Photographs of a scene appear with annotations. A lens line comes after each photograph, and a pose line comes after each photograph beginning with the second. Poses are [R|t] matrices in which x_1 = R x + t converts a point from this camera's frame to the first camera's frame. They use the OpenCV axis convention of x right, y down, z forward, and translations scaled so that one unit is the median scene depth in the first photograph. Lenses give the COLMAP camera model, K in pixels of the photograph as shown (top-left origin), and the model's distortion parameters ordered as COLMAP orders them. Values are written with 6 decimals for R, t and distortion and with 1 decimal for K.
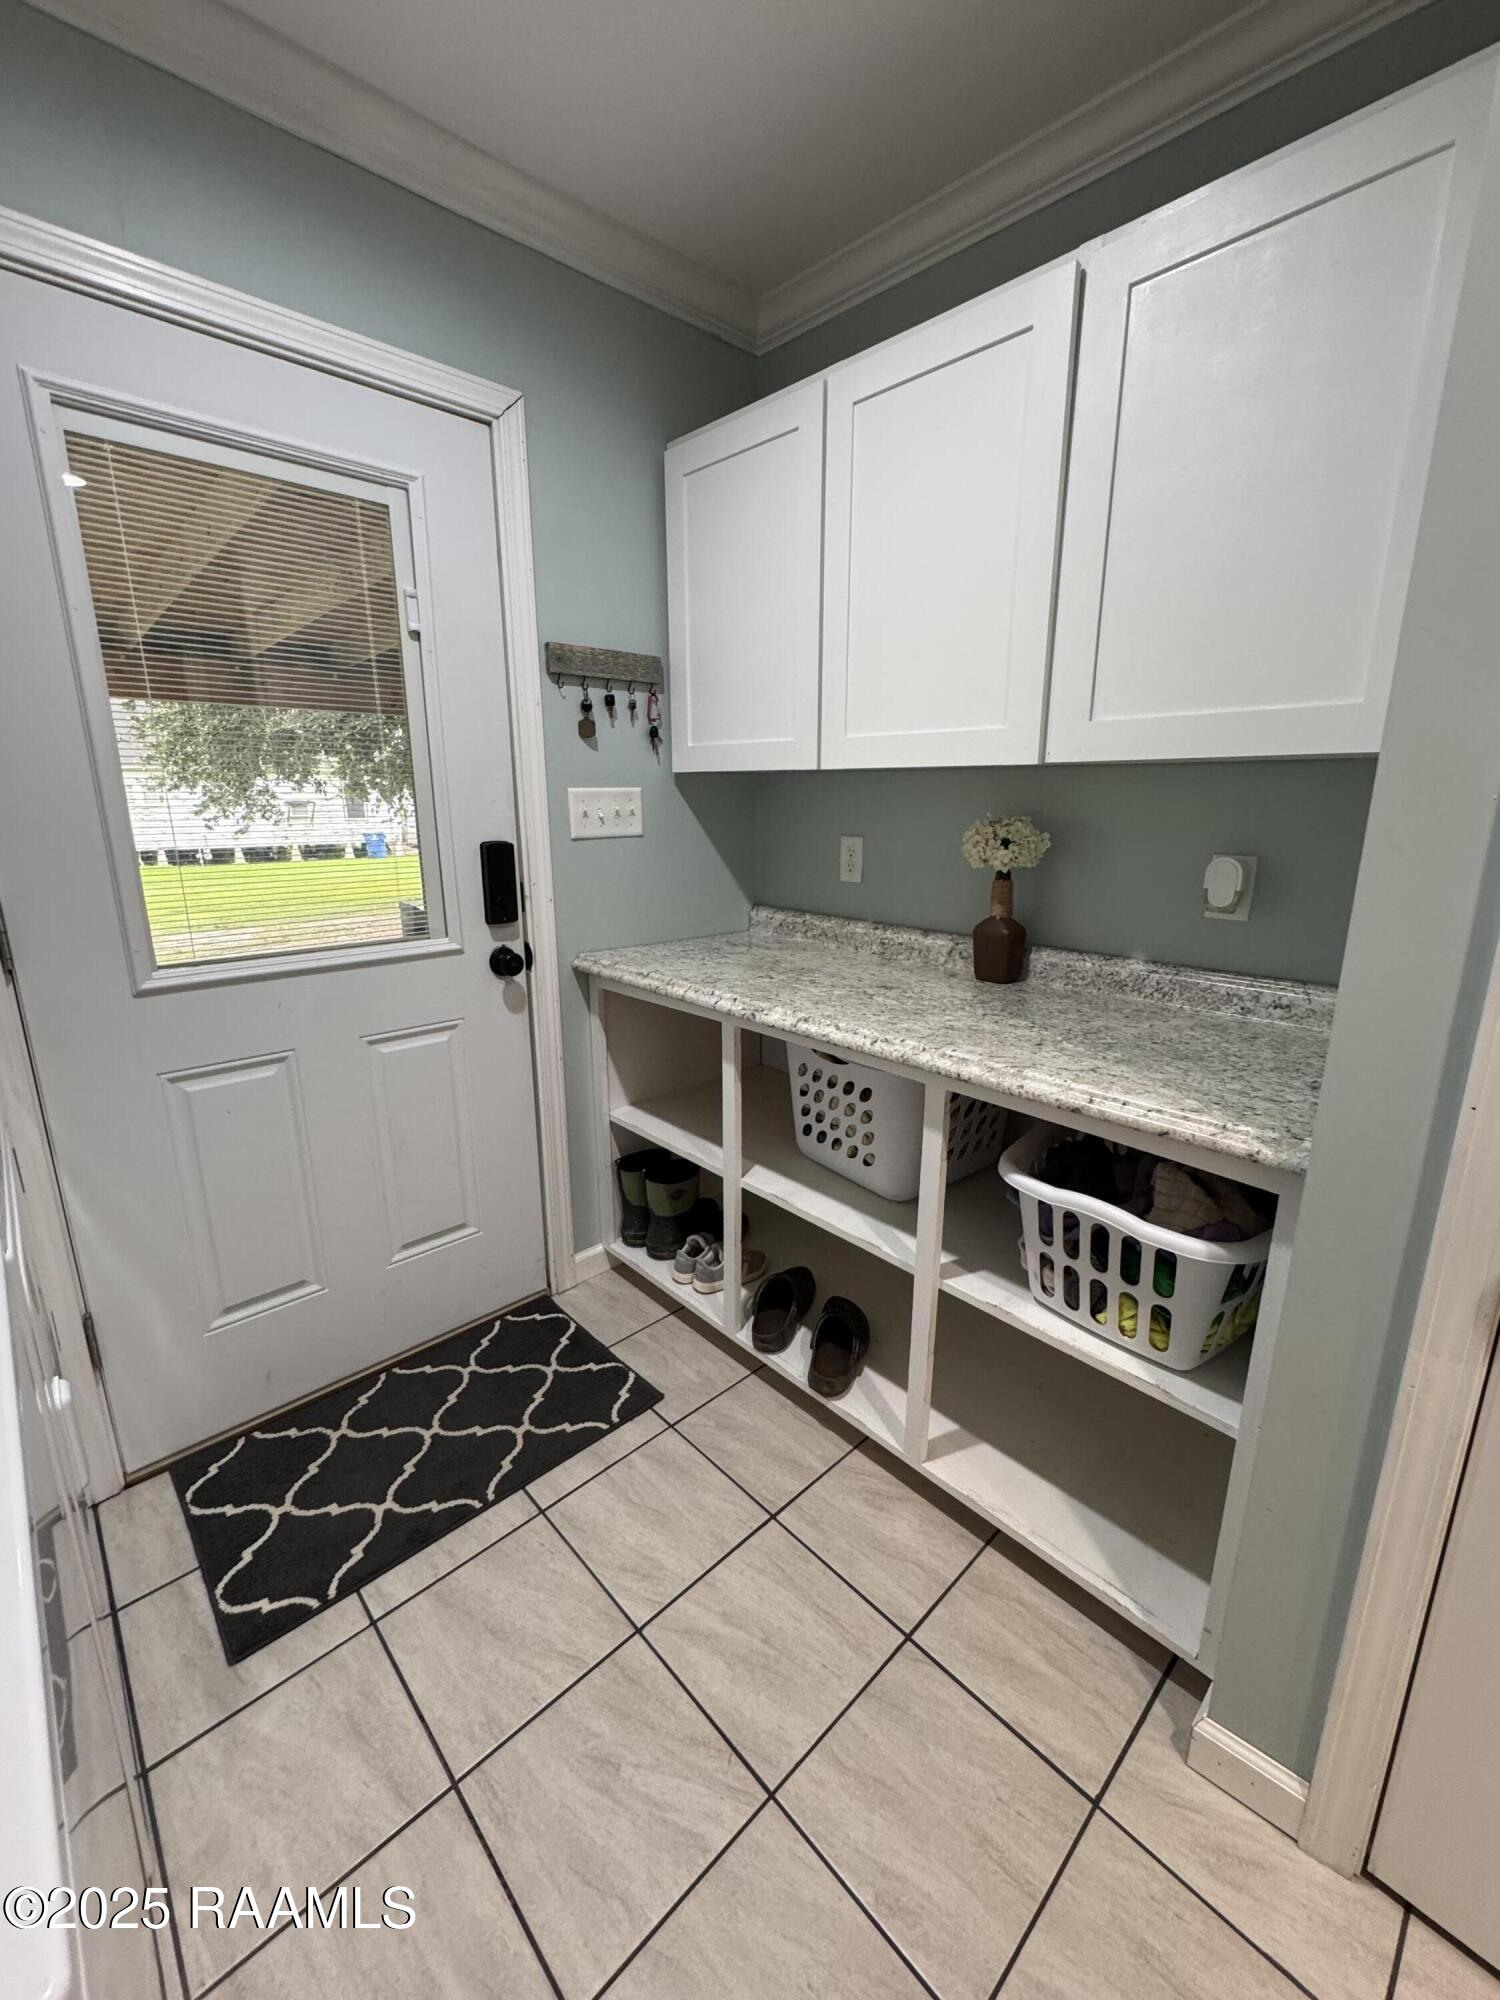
lens RADIAL K [[816.6, 0, 750.3], [0, 816.6, 996.2], [0, 0, 1]] dist [-0.003471, -0.000193]
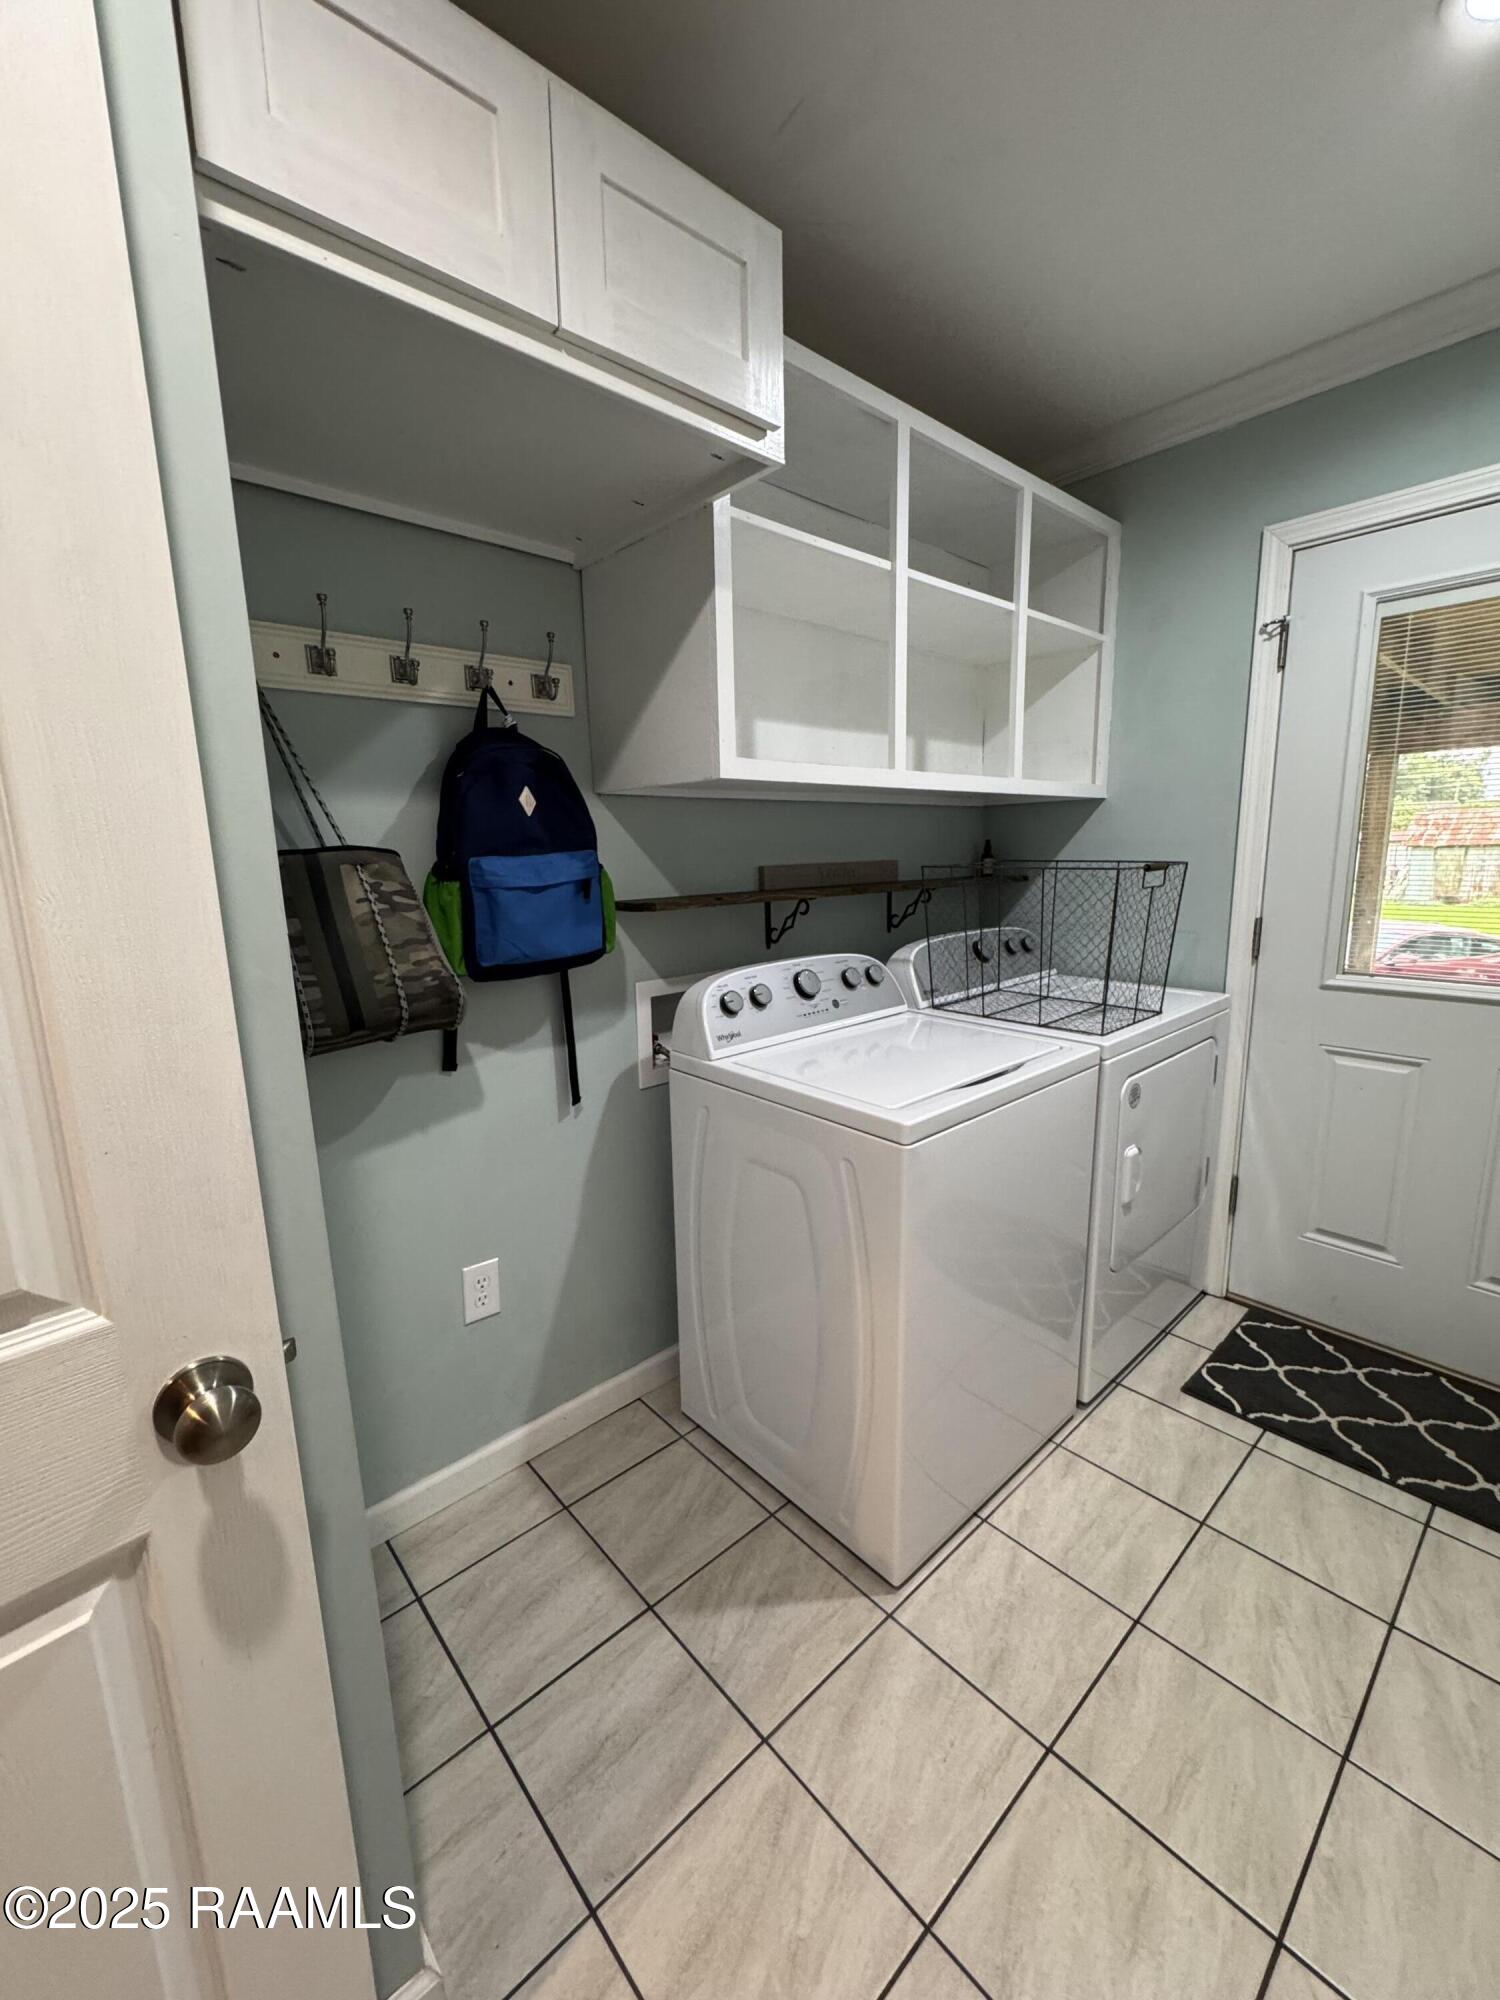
lens RADIAL K [[816.6, 0, 750.3], [0, 816.6, 996.2], [0, 0, 1]] dist [-0.003471, -0.000193]
pose [[-0.020501, 0.185352, -0.982458, 0.717753], [-0.216023, 0.958631, 0.185365, -0.036347], [0.976173, 0.216034, 0.020387, -0.031464]]
